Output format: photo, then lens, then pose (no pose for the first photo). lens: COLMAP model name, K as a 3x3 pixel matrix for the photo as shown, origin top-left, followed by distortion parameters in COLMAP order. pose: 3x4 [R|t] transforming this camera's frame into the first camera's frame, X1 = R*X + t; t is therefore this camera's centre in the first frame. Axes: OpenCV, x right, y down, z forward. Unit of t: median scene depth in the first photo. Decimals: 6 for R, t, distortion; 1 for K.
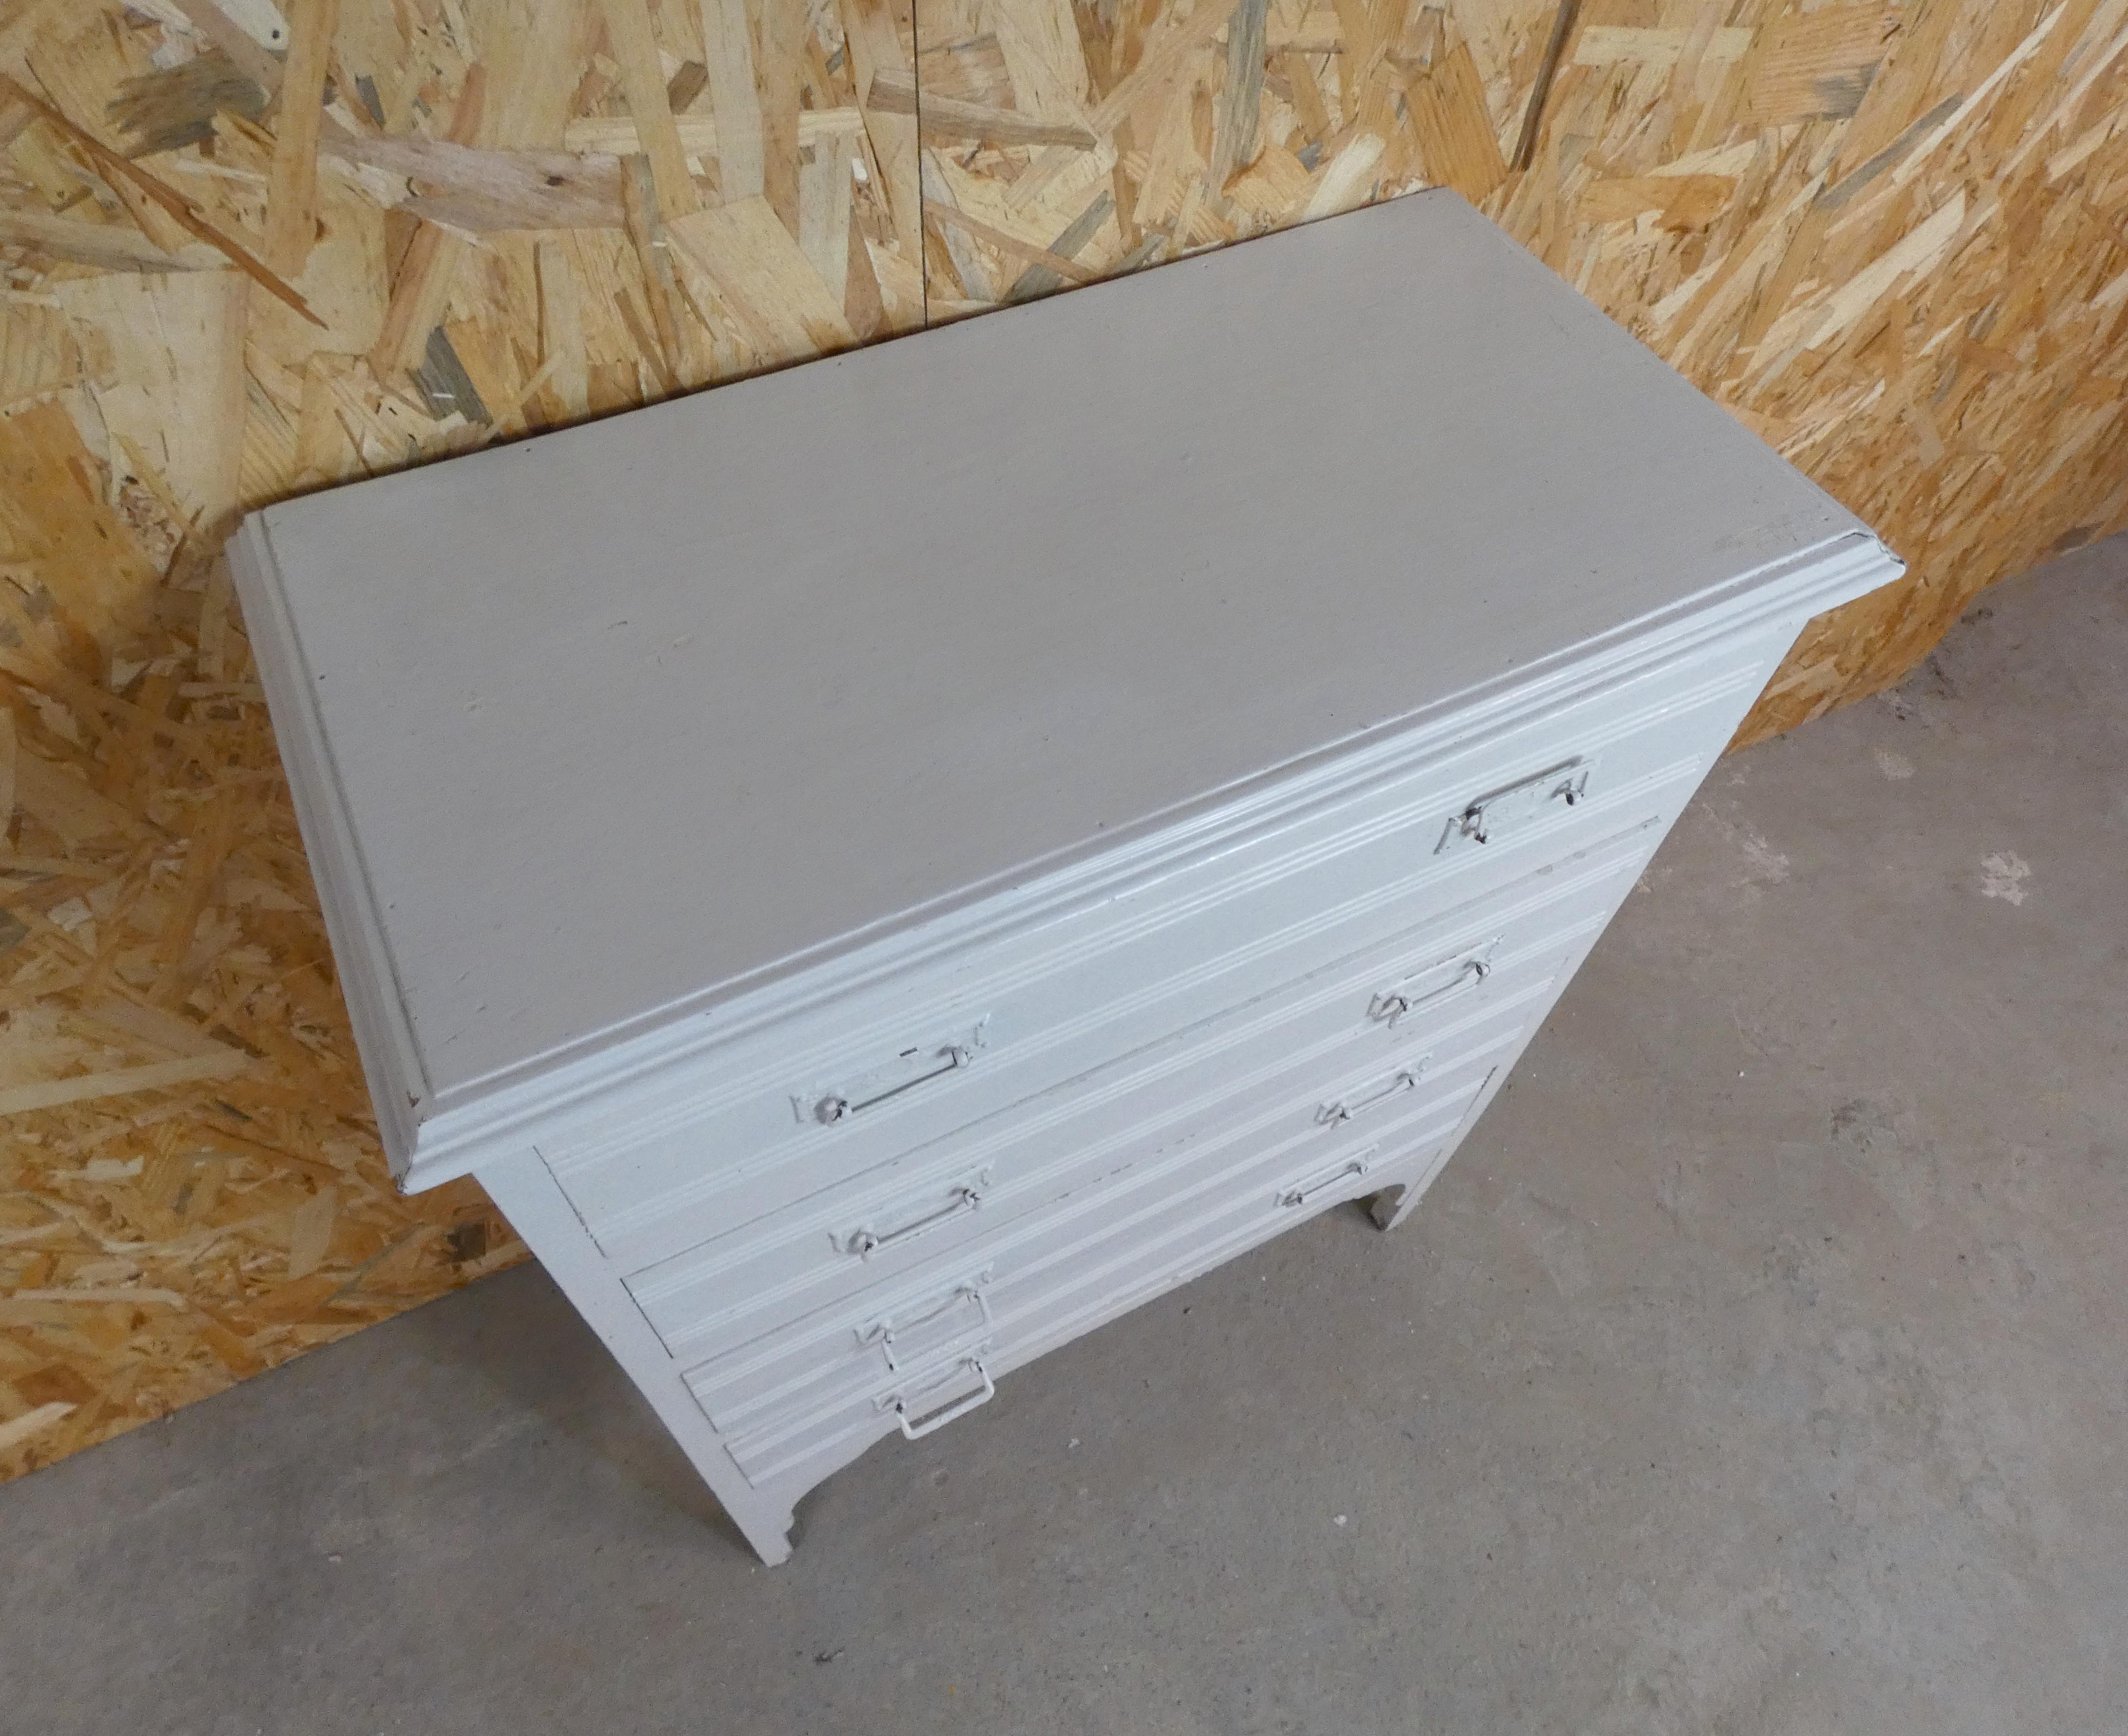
lens RADIAL K [[1437.9, 0, 1050.9], [0, 1437.9, 872.9], [0, 0, 1]] dist [-0.007416, -0.002389]
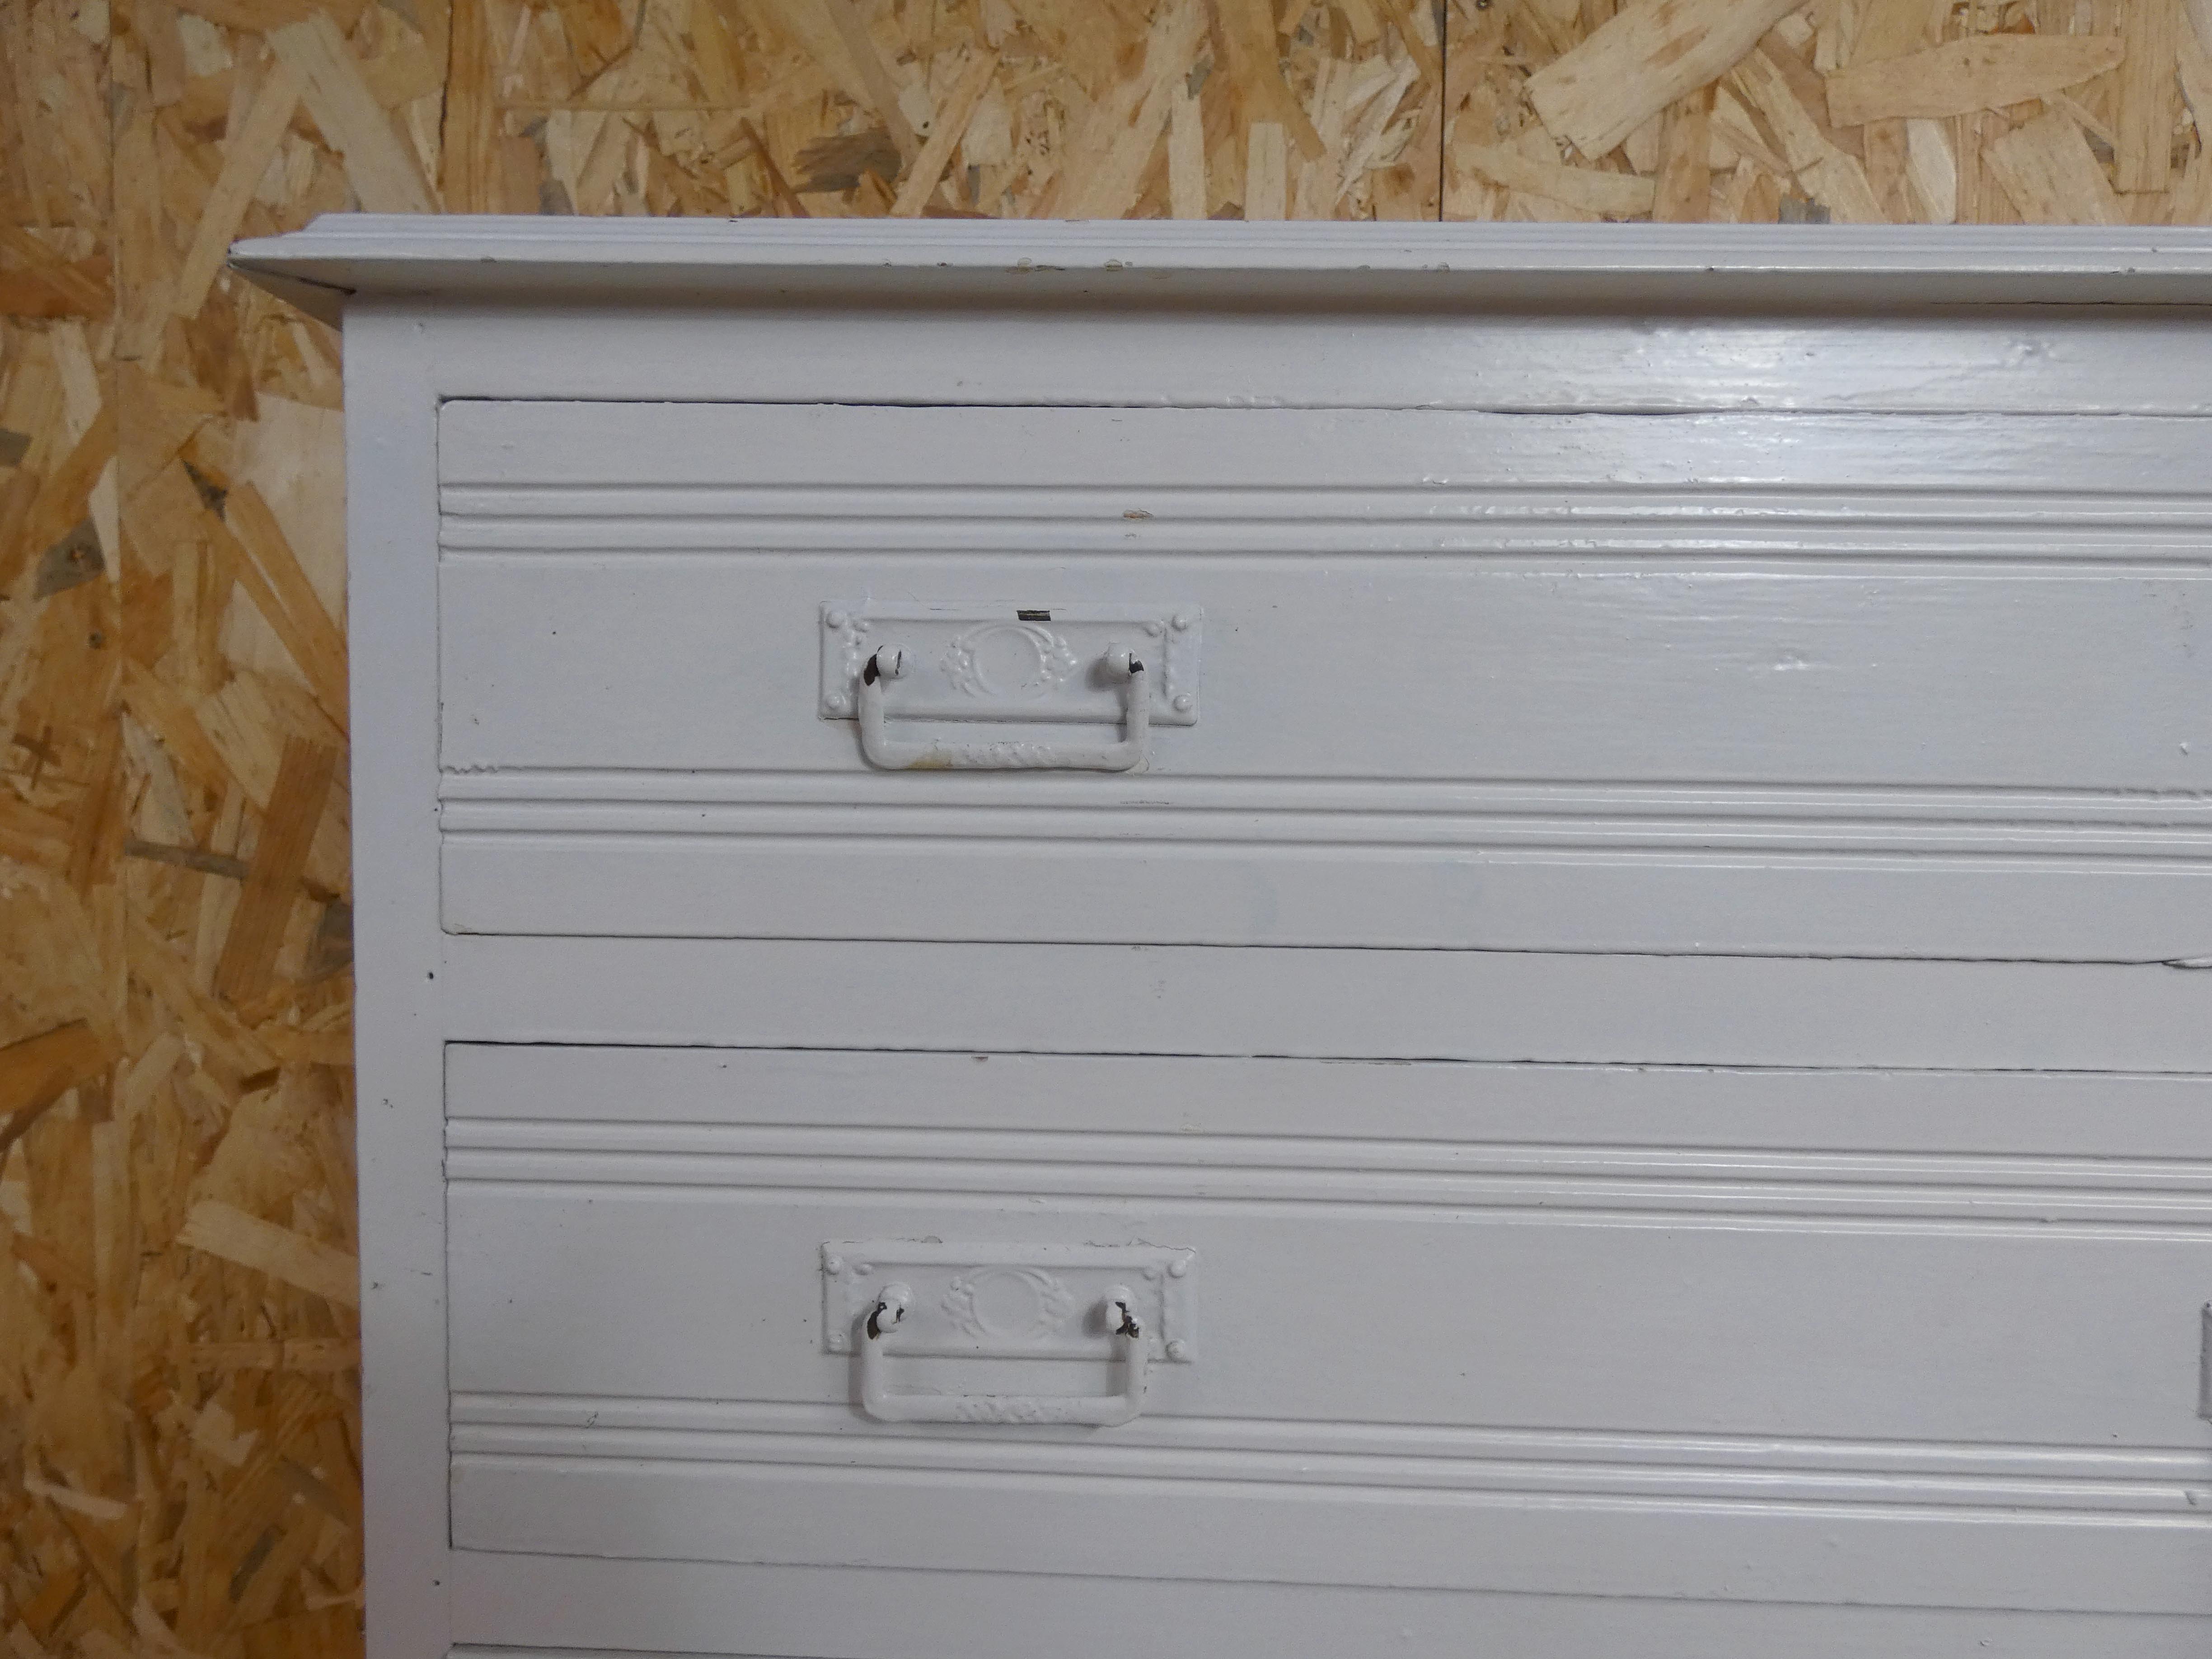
lens RADIAL K [[1331.8, 0, 1109.5], [0, 1331.8, 823.1], [0, 0, 1]] dist [-0.016666, 0.009151]
pose [[0.875348, -0.006820, -0.483446, 0.149028], [-0.387389, 0.588405, -0.709725, 0.441734], [0.289302, 0.808538, 0.512417, 0.669726]]
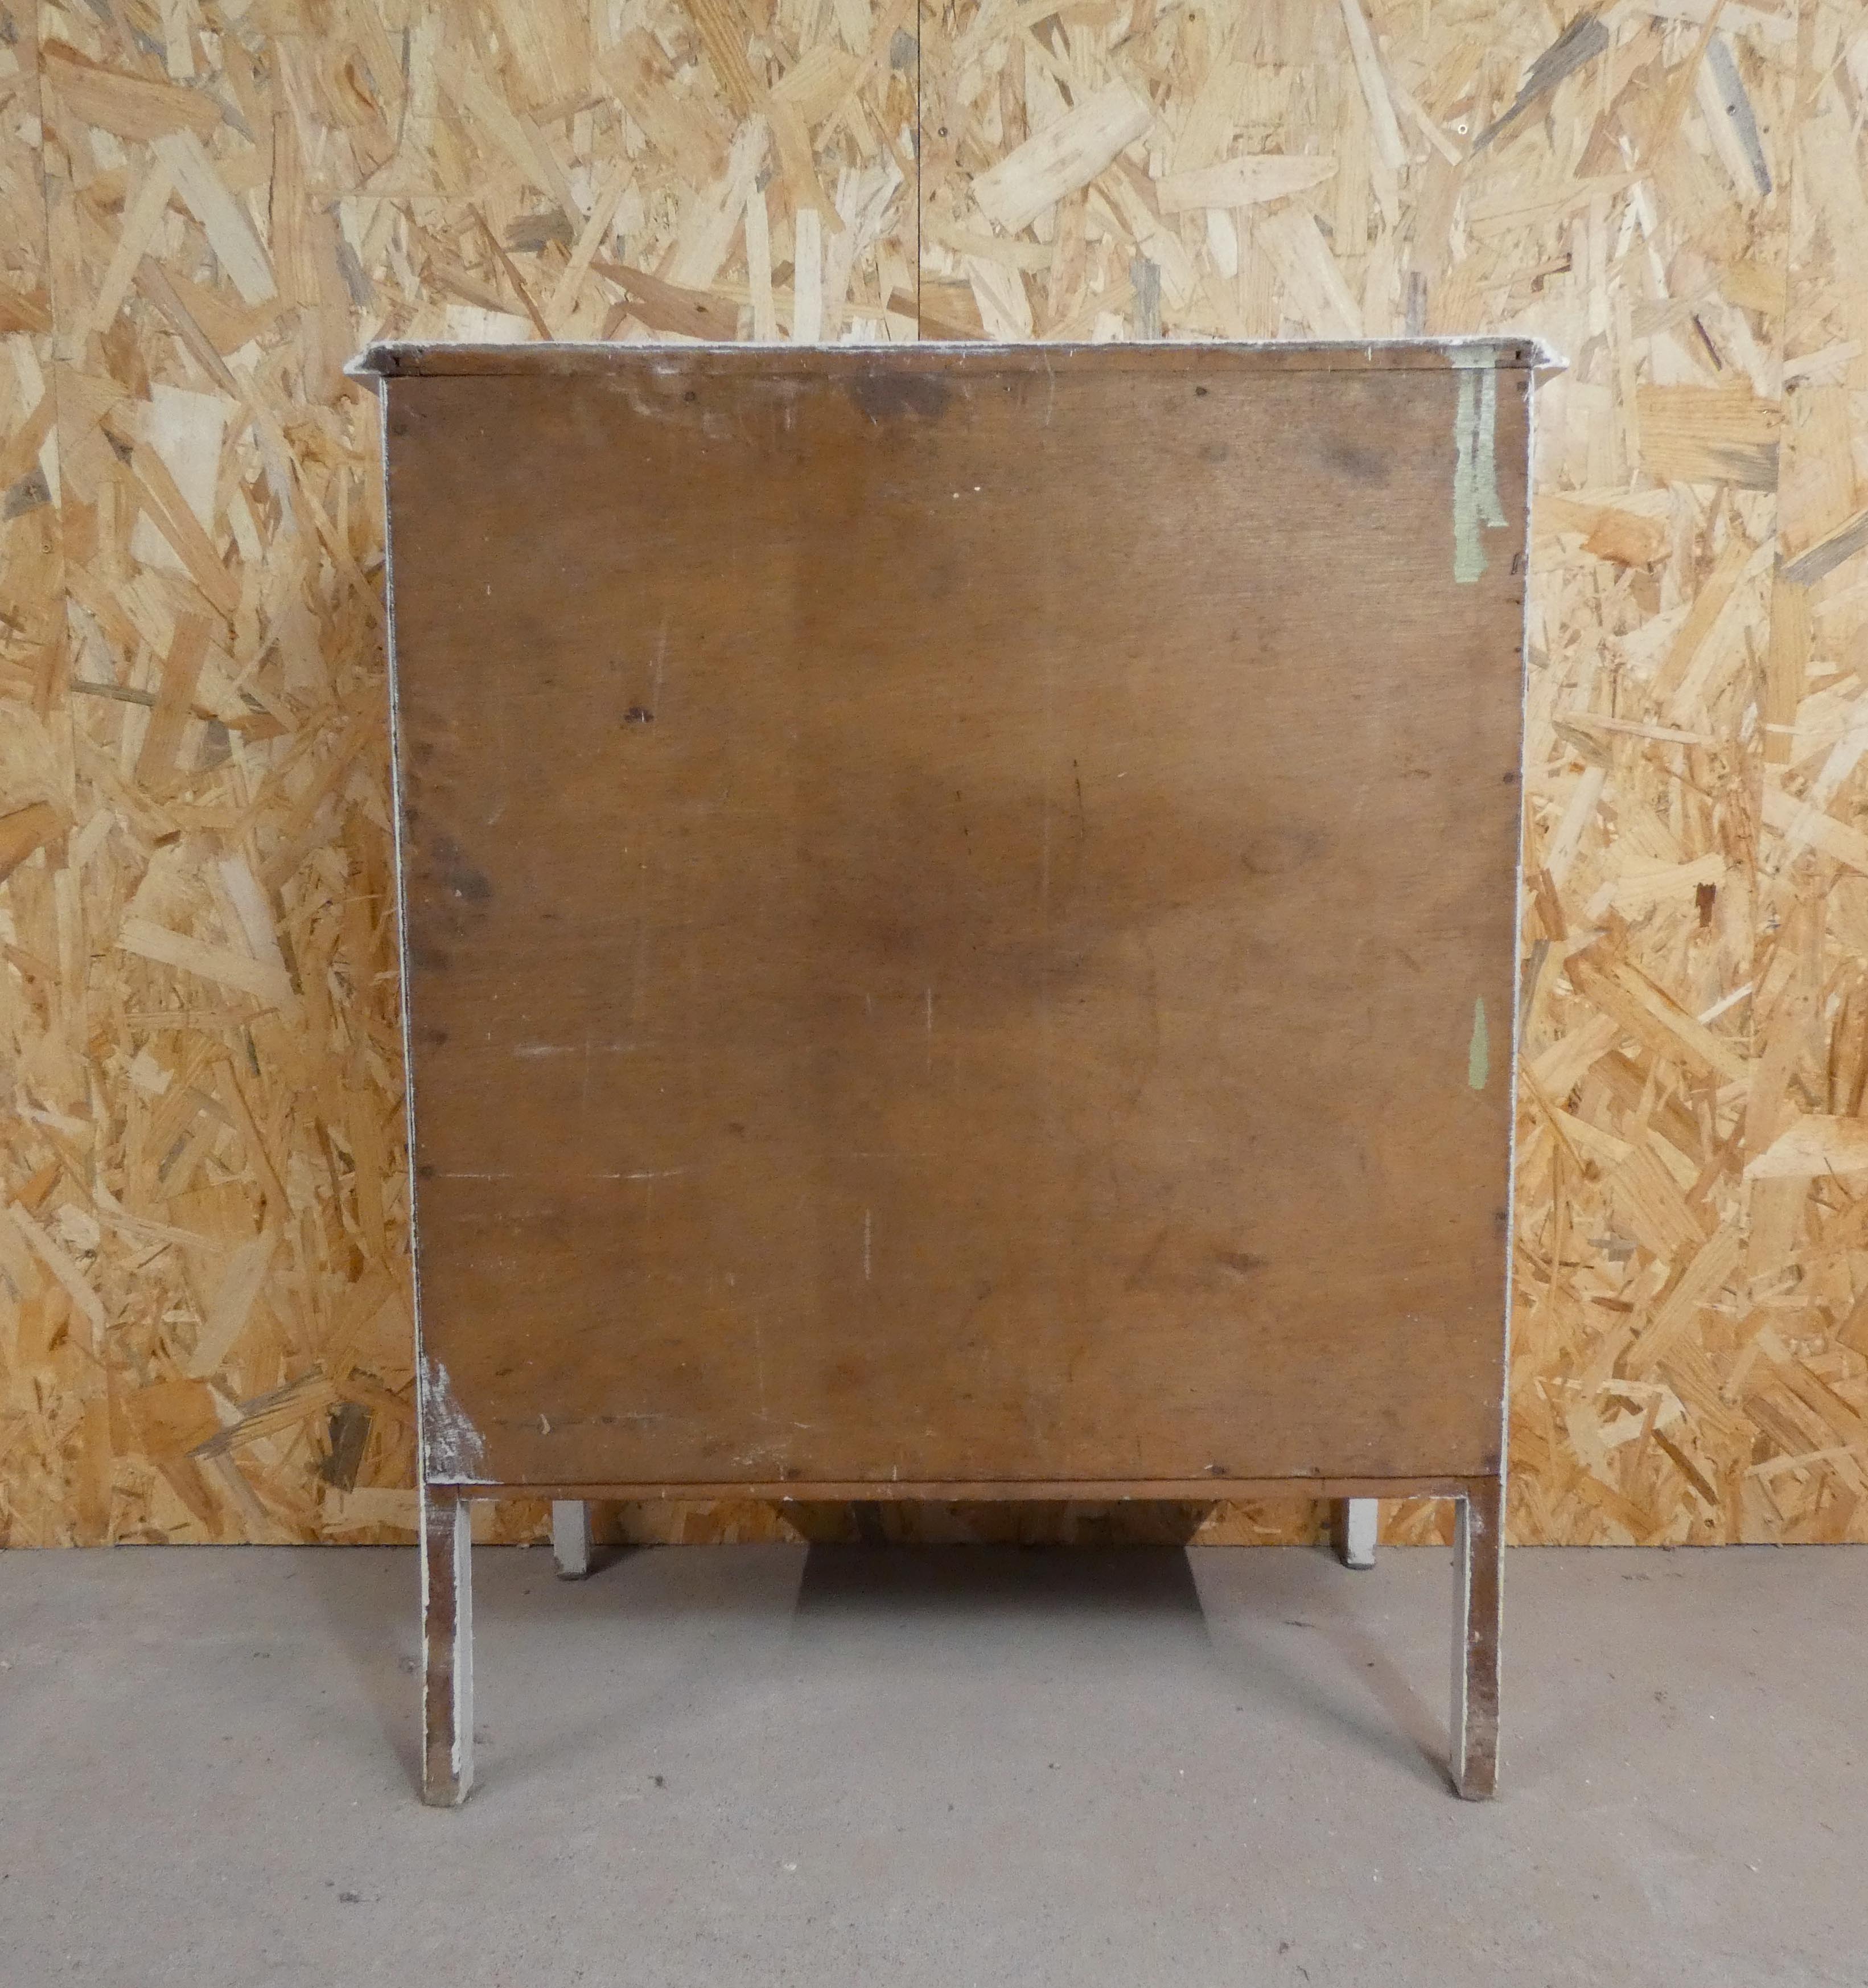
lens RADIAL K [[1688.8, 0, 975.1], [0, 1688.8, 929.9], [0, 0, 1]] dist [-0.011698, 0.006590]
pose [[0.896086, 0.007416, -0.443819, 0.760694], [-0.347036, 0.635120, -0.690064, 1.133478], [0.276761, 0.772378, 0.571696, 0.399365]]
